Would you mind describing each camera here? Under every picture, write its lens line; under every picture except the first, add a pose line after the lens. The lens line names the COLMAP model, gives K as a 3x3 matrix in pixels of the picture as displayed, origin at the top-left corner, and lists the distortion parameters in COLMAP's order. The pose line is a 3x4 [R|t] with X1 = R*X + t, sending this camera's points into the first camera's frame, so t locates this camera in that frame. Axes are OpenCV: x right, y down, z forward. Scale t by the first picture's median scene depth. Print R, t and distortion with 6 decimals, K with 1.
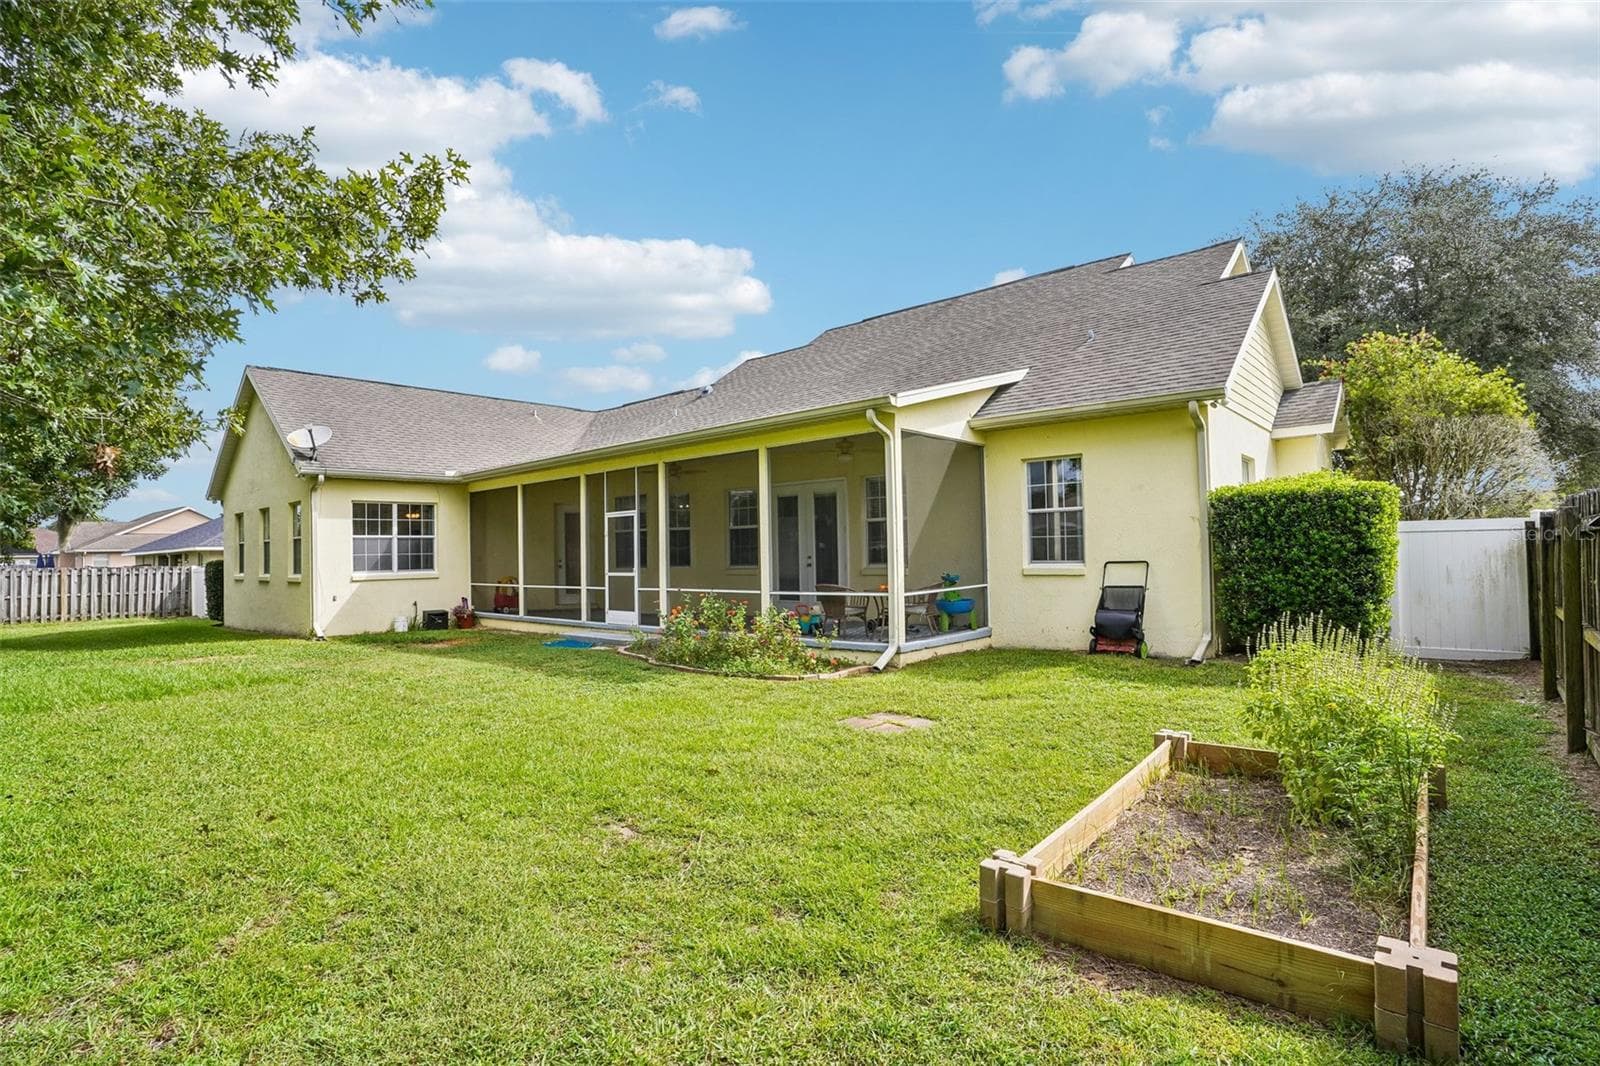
lens RADIAL K [[772.5, 0, 799.4], [0, 772.5, 539.0], [0, 0, 1]] dist [-0.003423, -0.000222]
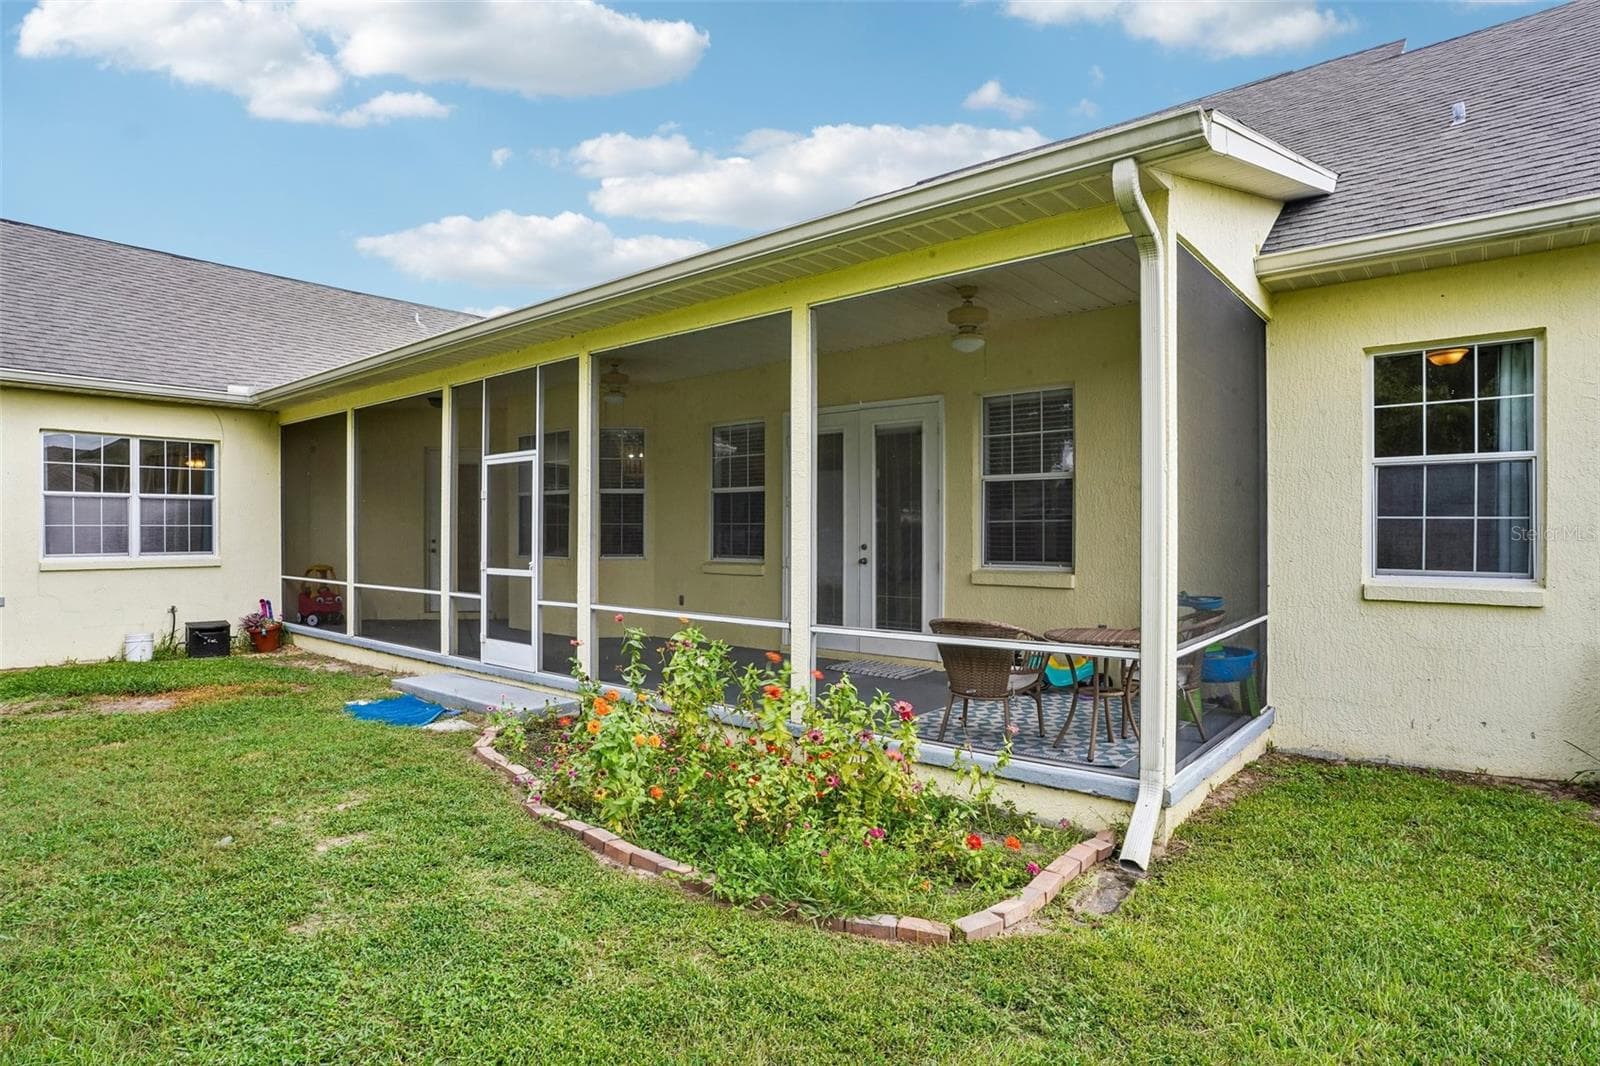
lens RADIAL K [[845.2, 0, 799.0], [0, 845.2, 535.1], [0, 0, 1]] dist [-0.026507, -0.000248]
pose [[0.999288, 0.020036, 0.031971, -0.050815], [-0.020693, 0.999578, 0.020363, 0.004459], [-0.031549, -0.021010, 0.999281, 0.411154]]
